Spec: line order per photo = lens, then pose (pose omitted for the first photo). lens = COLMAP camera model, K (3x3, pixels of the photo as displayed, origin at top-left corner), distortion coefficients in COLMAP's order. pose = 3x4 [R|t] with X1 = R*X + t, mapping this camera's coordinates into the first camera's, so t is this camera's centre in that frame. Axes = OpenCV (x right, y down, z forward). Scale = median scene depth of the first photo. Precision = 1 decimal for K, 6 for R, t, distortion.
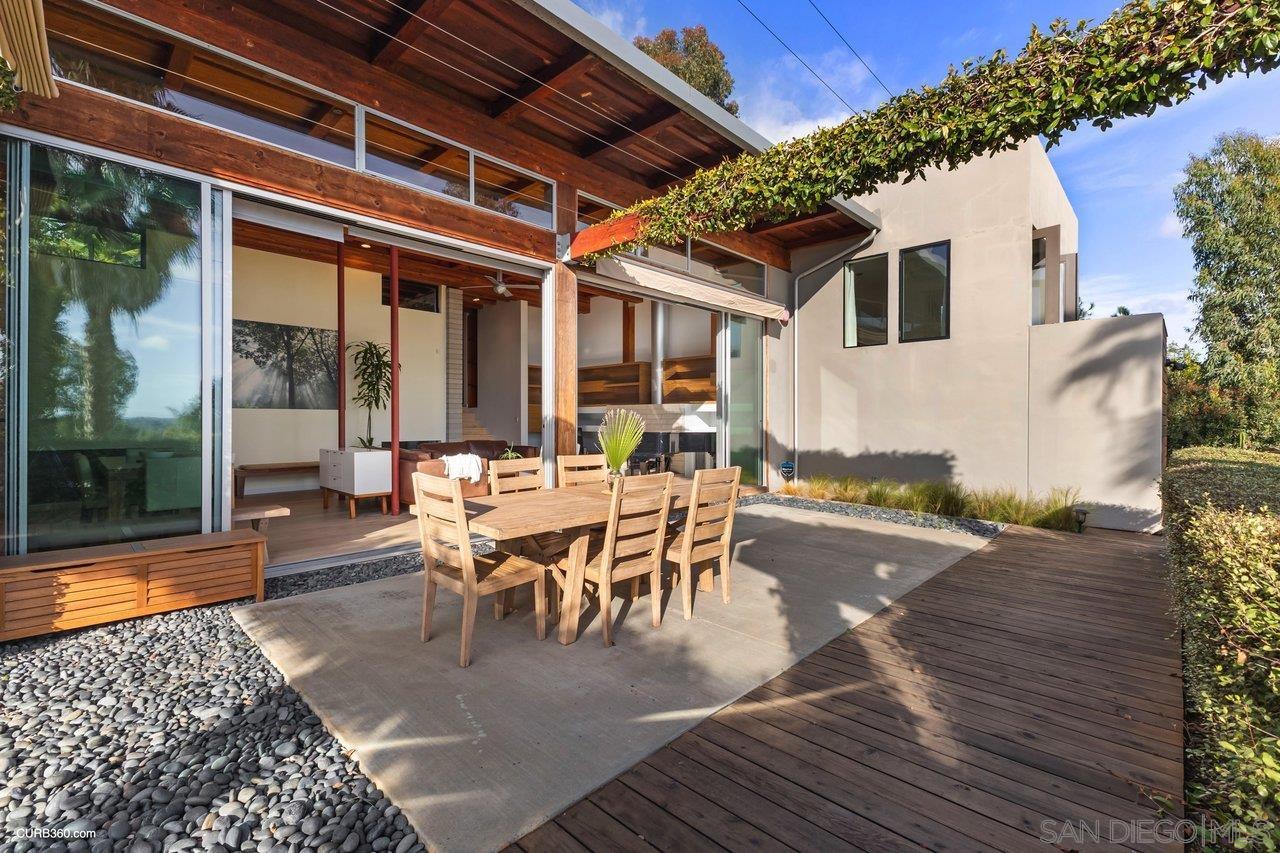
lens RADIAL K [[559.0, 0, 637.2], [0, 559.0, 419.7], [0, 0, 1]] dist [0.007984, -0.003227]
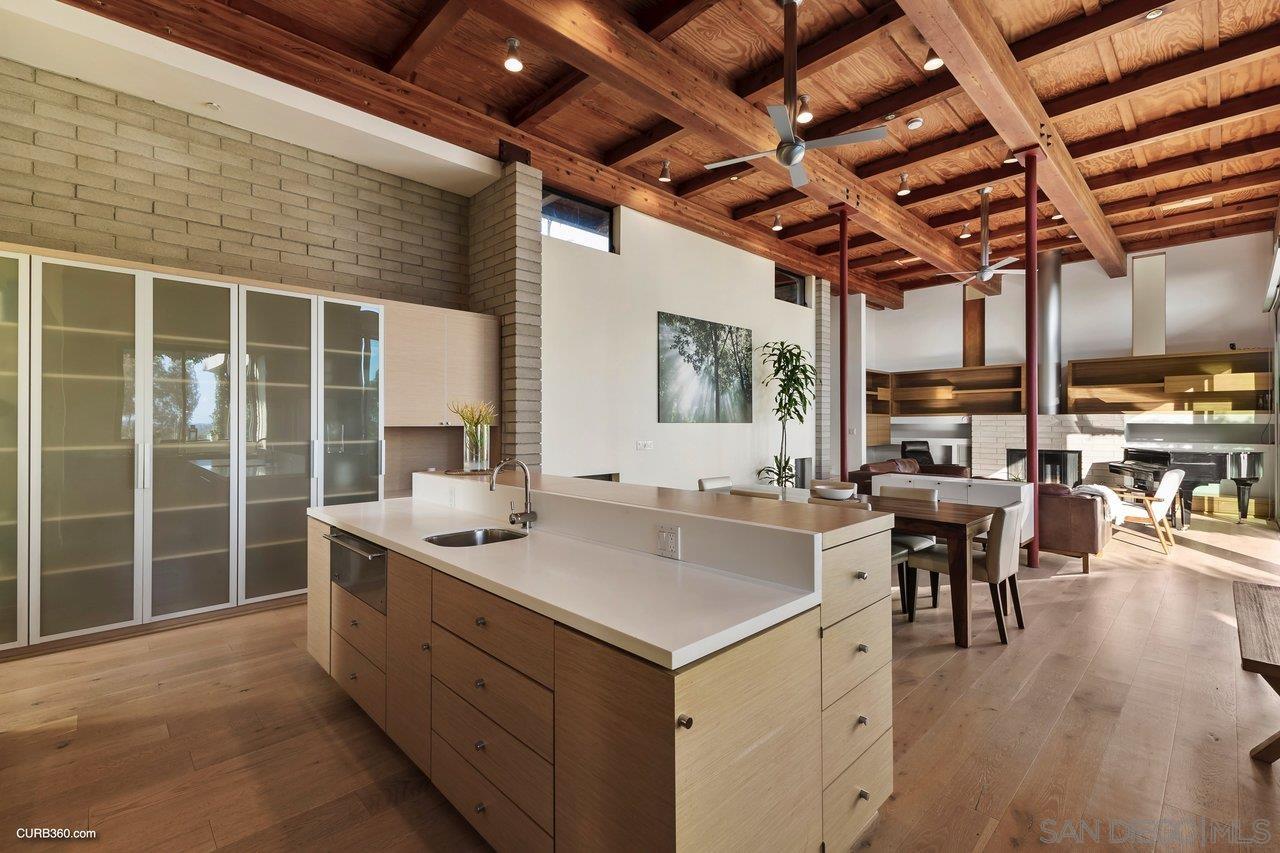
lens RADIAL K [[559.0, 0, 634.1], [0, 559.0, 419.9], [0, 0, 1]] dist [0.007984, -0.003227]
pose [[0.999589, -0.001997, -0.028603, -0.771241], [0.001915, 0.999994, -0.002883, -0.023469], [0.028608, 0.002827, 0.999587, 0.179649]]
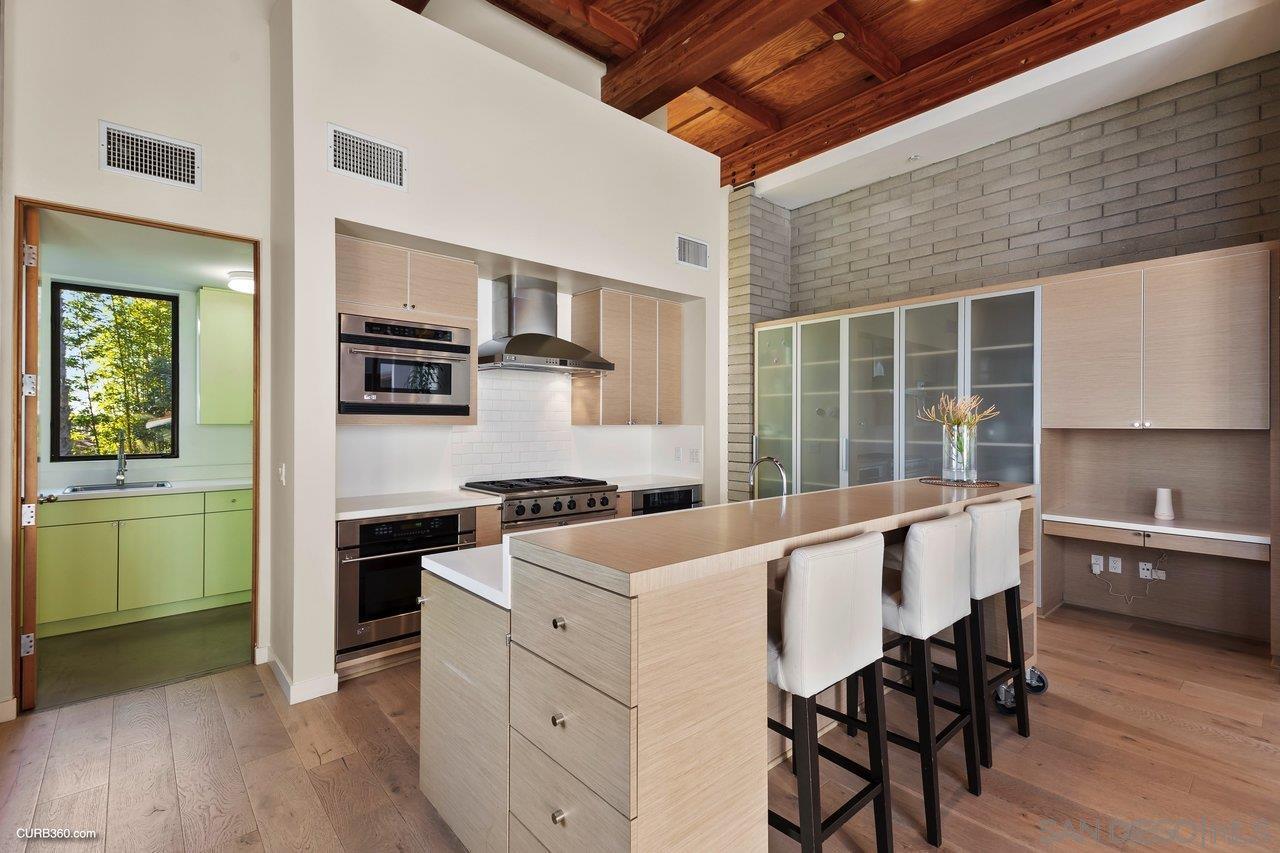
lens RADIAL K [[559.0, 0, 636.5], [0, 559.0, 423.1], [0, 0, 1]] dist [0.007984, -0.003227]
pose [[-0.079592, -0.000581, -0.996827, -0.550144], [-0.002619, 0.999997, -0.000373, -0.022111], [0.996824, 0.002581, -0.079593, 0.412397]]
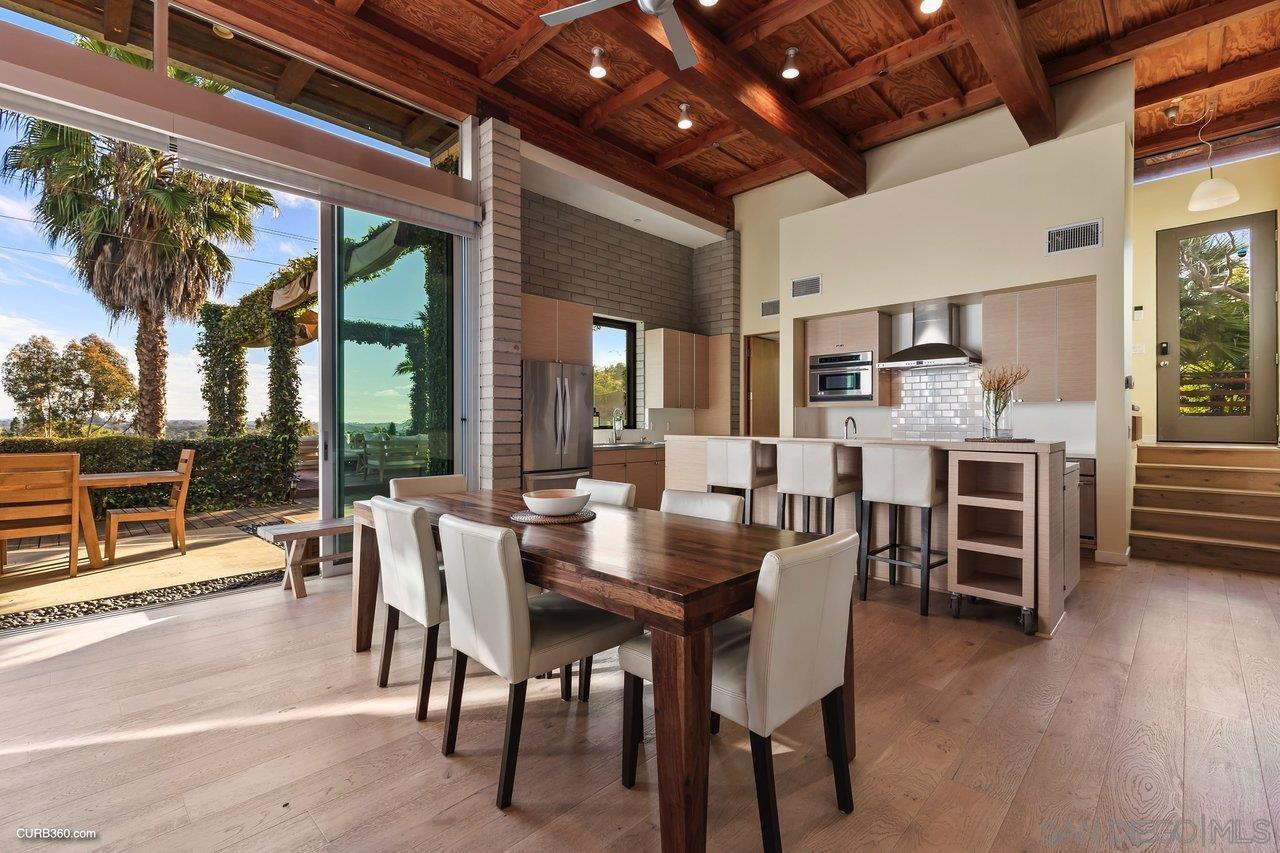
lens RADIAL K [[559.0, 0, 639.6], [0, 559.0, 414.1], [0, 0, 1]] dist [0.007984, -0.003227]
pose [[-0.999974, -0.001120, -0.007080, -0.645529], [-0.001053, 0.999955, -0.009447, -0.002721], [0.007091, -0.009439, -0.999930, 0.979073]]
